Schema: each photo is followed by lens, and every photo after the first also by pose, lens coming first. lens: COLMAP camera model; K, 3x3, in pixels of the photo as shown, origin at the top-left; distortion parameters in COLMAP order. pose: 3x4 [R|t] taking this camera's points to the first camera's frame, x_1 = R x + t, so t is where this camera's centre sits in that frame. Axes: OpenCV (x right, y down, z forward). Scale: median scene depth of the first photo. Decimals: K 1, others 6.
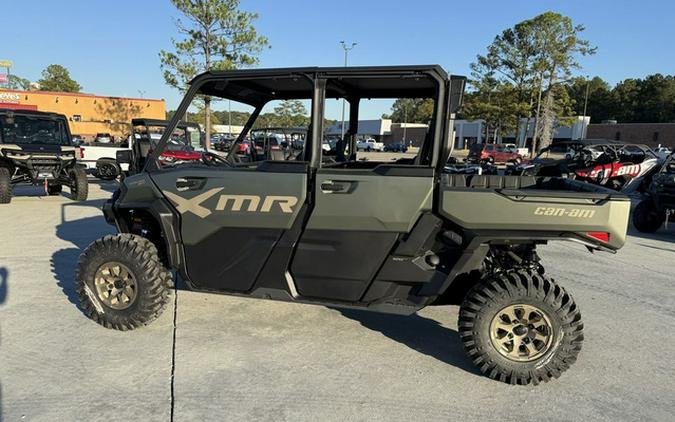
lens RADIAL K [[475.8, 0, 335.1], [0, 475.8, 228.4], [0, 0, 1]] dist [0.042736, -0.050871]
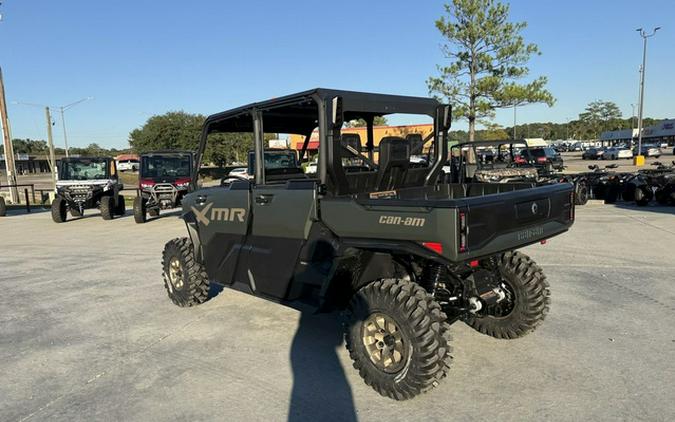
lens RADIAL K [[475.8, 0, 334.8], [0, 475.8, 230.8], [0, 0, 1]] dist [0.042736, -0.050871]
pose [[0.823262, 0.012164, -0.567531, 0.710205], [-0.029851, 0.999315, -0.021883, 0.009404], [0.566876, 0.034957, 0.823061, 0.102197]]
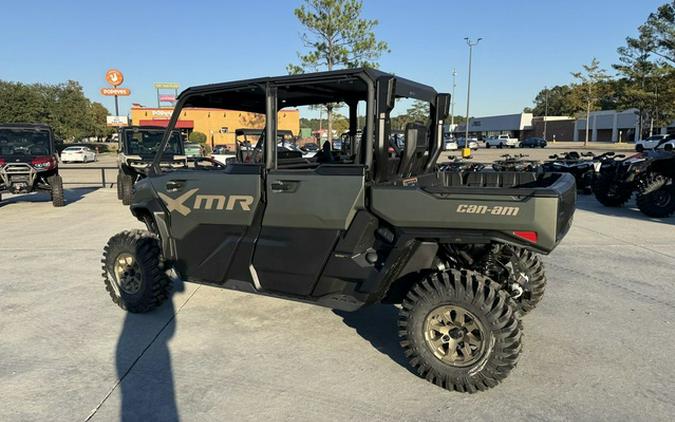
lens RADIAL K [[475.8, 0, 334.9], [0, 475.8, 213.7], [0, 0, 1]] dist [0.042736, -0.050871]
pose [[0.960829, 0.000215, -0.277141, 0.350127], [-0.009363, 0.999454, -0.031684, 0.005472], [0.276983, 0.033038, 0.960307, 0.007570]]
